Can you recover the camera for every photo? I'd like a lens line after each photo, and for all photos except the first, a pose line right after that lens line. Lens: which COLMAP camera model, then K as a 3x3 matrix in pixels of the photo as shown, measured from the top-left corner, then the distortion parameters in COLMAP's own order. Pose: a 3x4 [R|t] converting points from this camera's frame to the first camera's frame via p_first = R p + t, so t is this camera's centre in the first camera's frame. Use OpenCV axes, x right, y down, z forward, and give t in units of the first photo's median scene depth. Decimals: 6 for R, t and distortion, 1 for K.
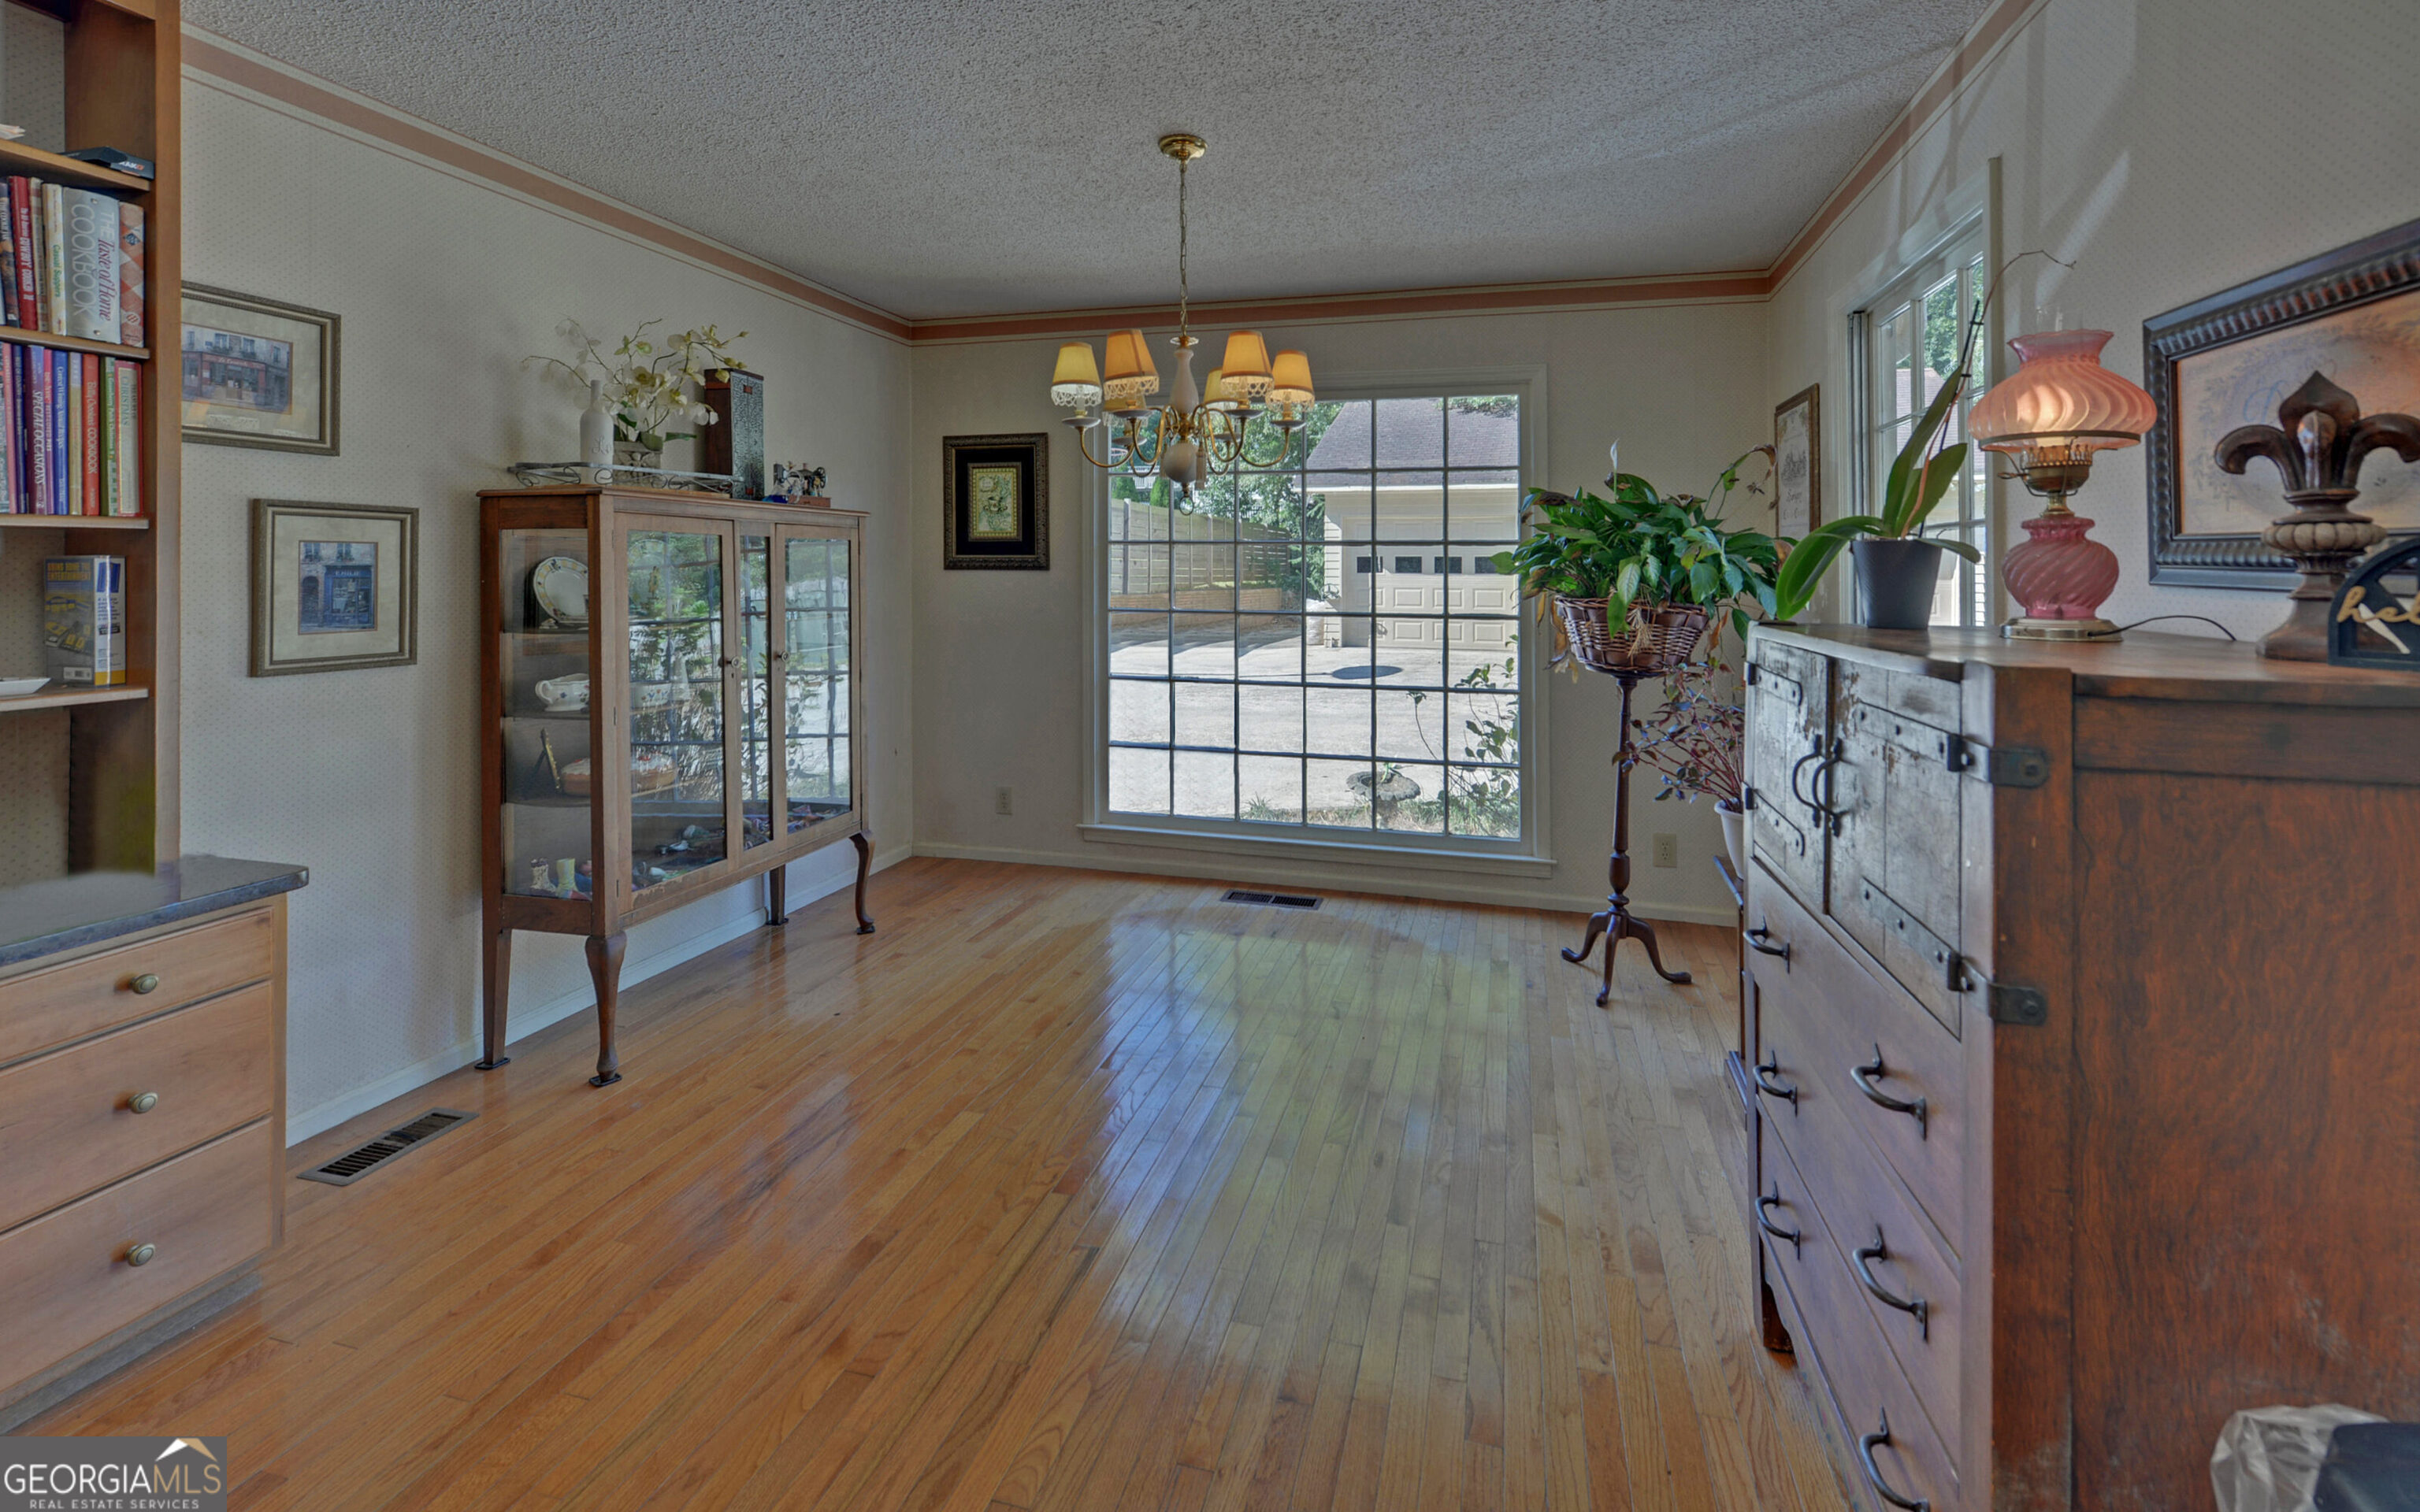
lens RADIAL K [[1080.4, 0, 1158.7], [0, 1080.4, 646.1], [0, 0, 1]] dist [-0.002370, -0.000280]
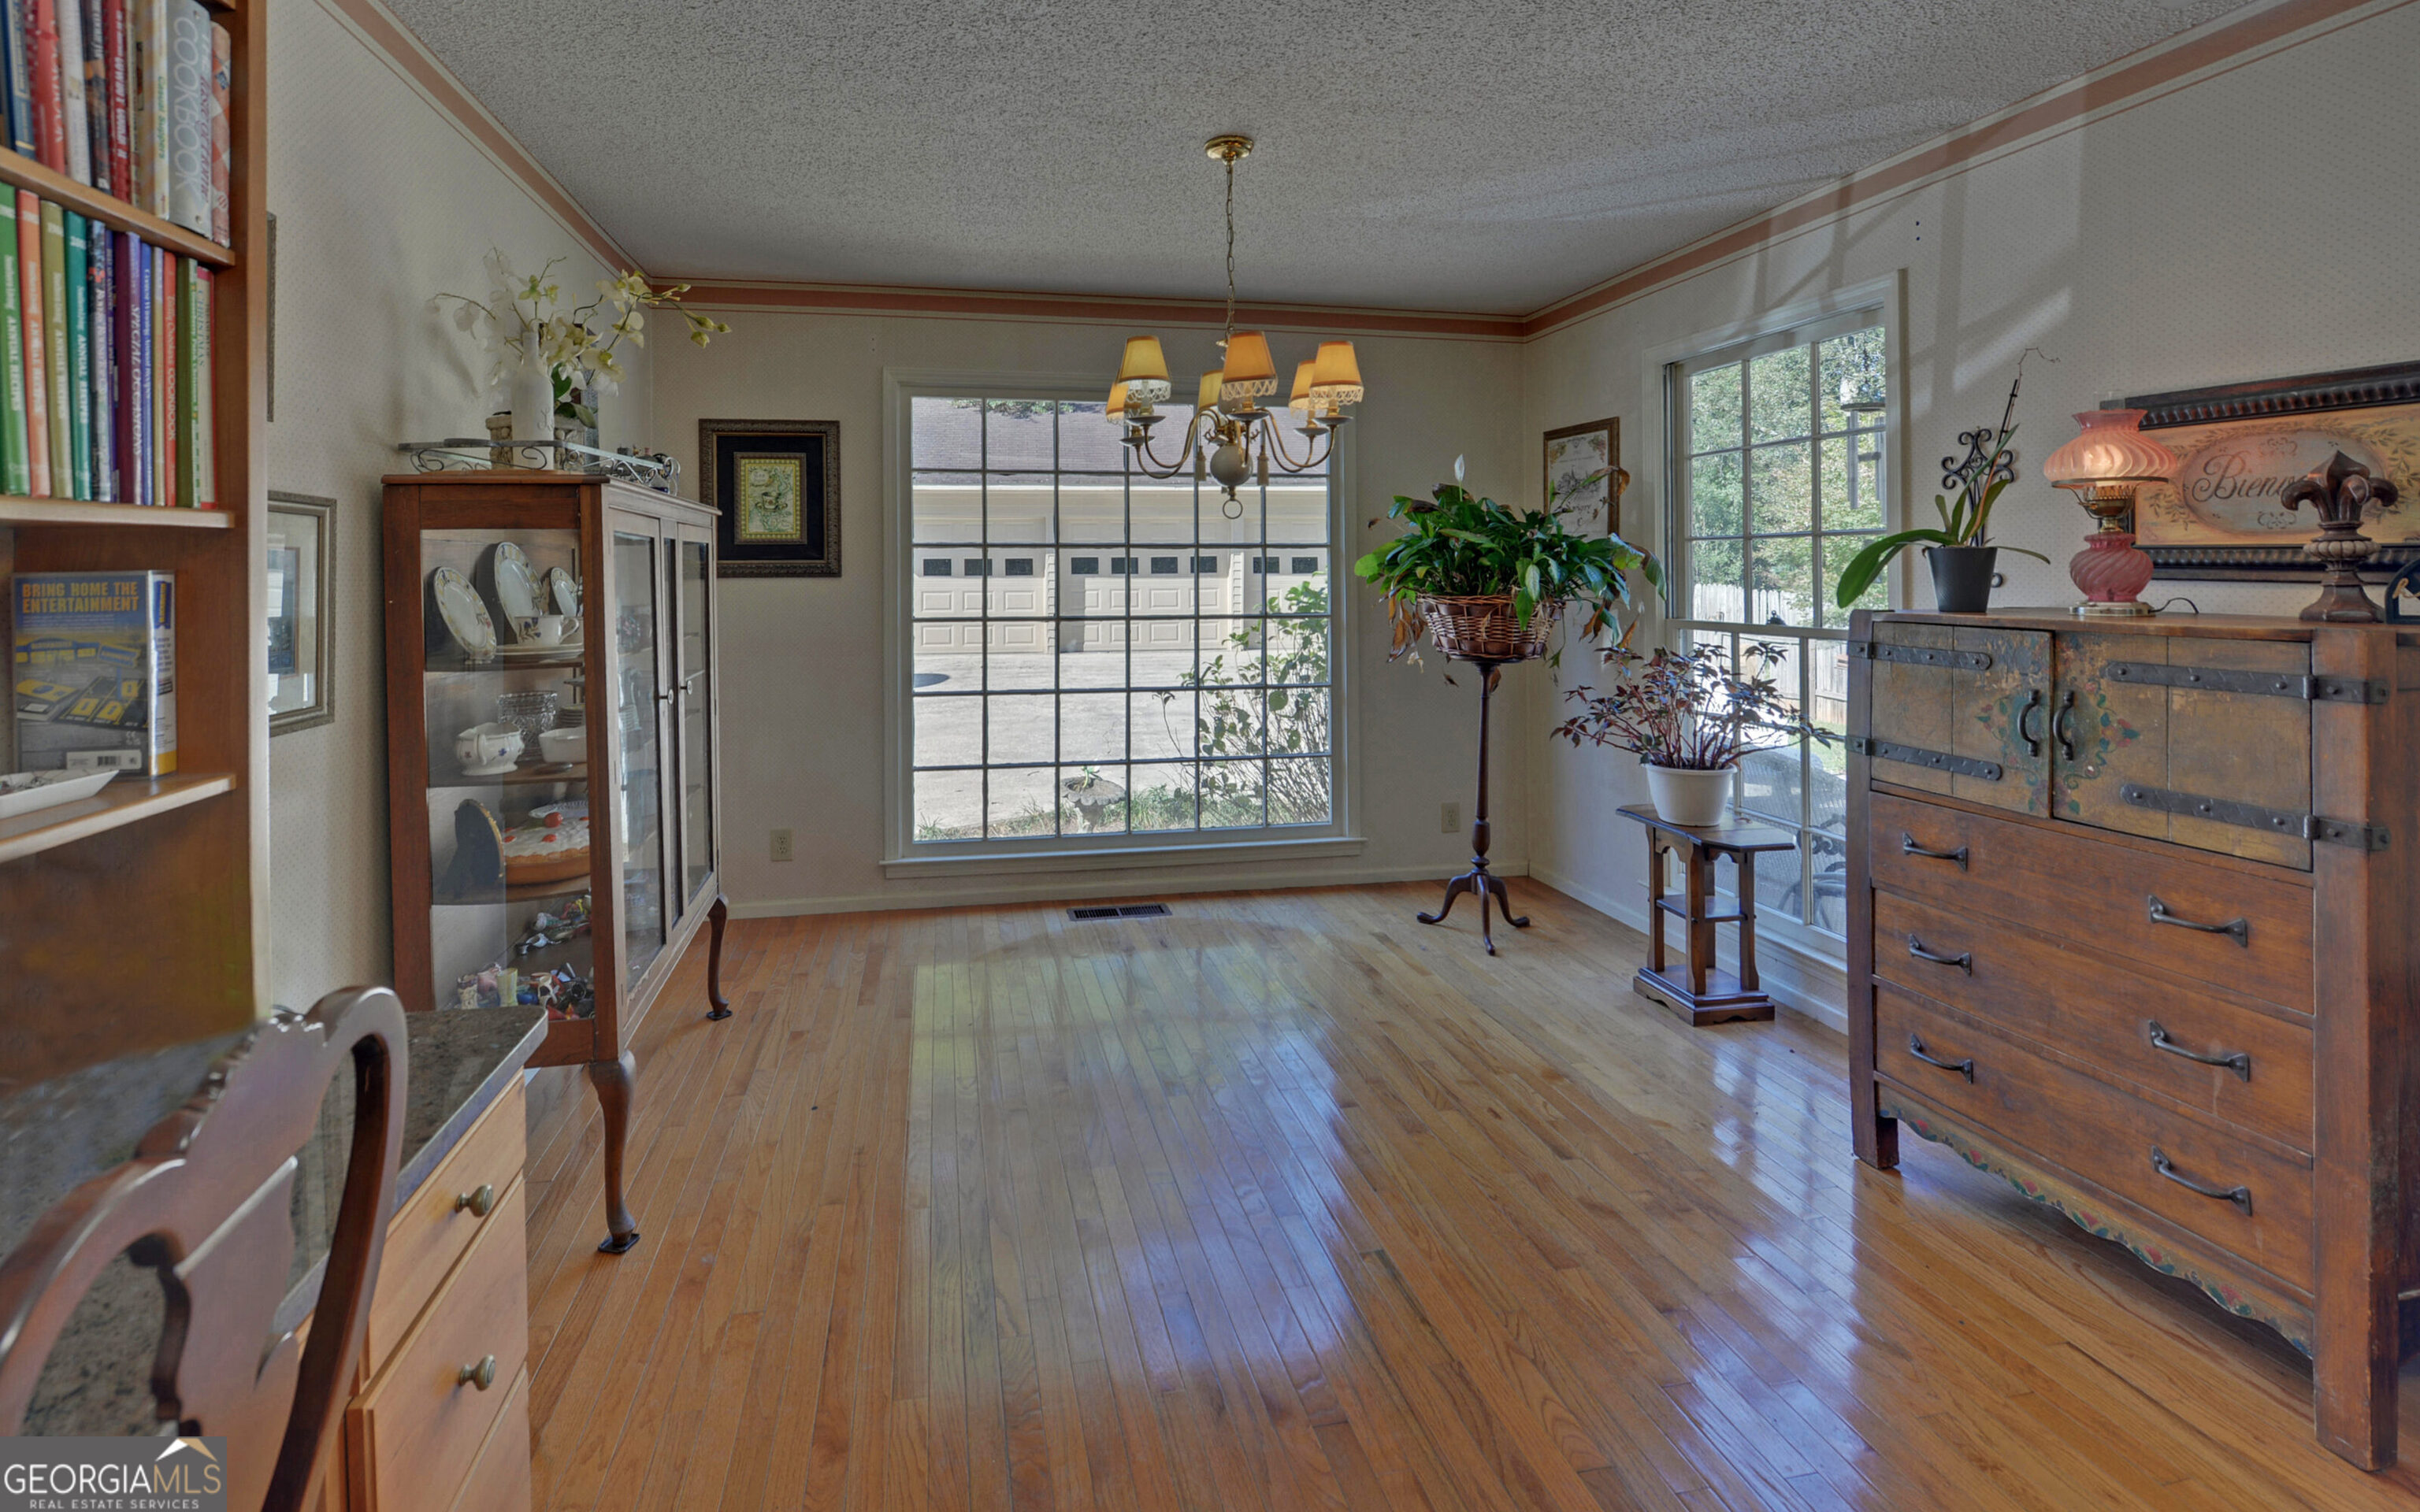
lens RADIAL K [[1147.1, 0, 1098.4], [0, 1147.1, 646.2], [0, 0, 1]] dist [-0.025398, -0.000357]
pose [[0.895955, -0.038431, 0.442479, -0.457985], [0.041256, 0.999143, 0.003242, -0.011367], [-0.442225, 0.015351, 0.896773, 0.098791]]
